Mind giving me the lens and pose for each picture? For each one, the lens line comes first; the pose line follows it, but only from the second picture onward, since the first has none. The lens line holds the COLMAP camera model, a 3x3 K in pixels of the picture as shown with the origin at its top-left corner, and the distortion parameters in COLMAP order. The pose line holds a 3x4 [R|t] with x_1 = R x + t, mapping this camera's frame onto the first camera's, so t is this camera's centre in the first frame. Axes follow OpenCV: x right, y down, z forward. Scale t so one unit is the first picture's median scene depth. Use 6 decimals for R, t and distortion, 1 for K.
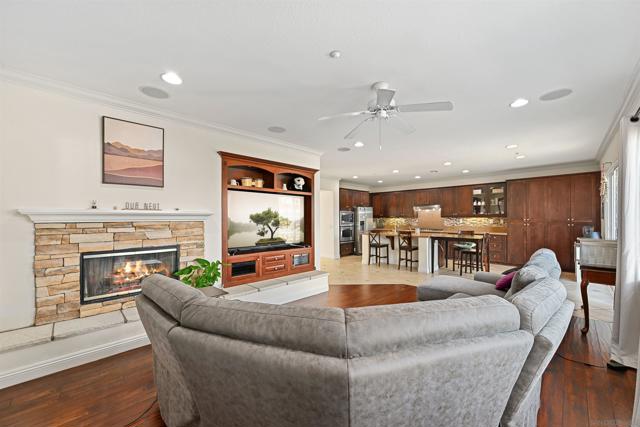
lens RADIAL K [[251.4, 0, 322.7], [0, 251.4, 217.1], [0, 0, 1]] dist [-0.000178, 0.000086]
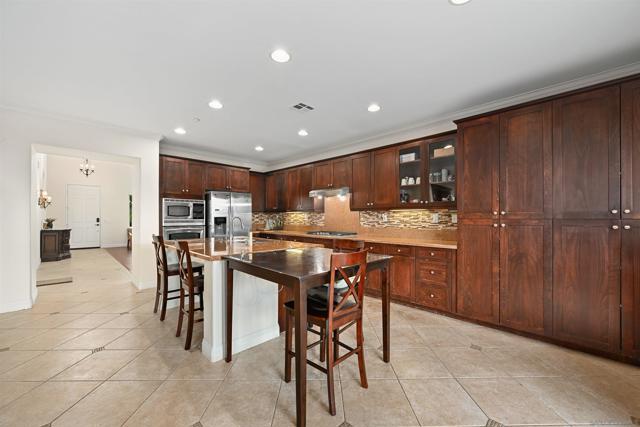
lens RADIAL K [[251.4, 0, 323.1], [0, 251.4, 216.1], [0, 0, 1]] dist [-0.000178, 0.000086]
pose [[0.999967, 0.003758, -0.007186, 0.438104], [-0.003759, 0.999993, -0.000027, 0.012913], [0.007186, 0.000054, 0.999974, 0.491586]]
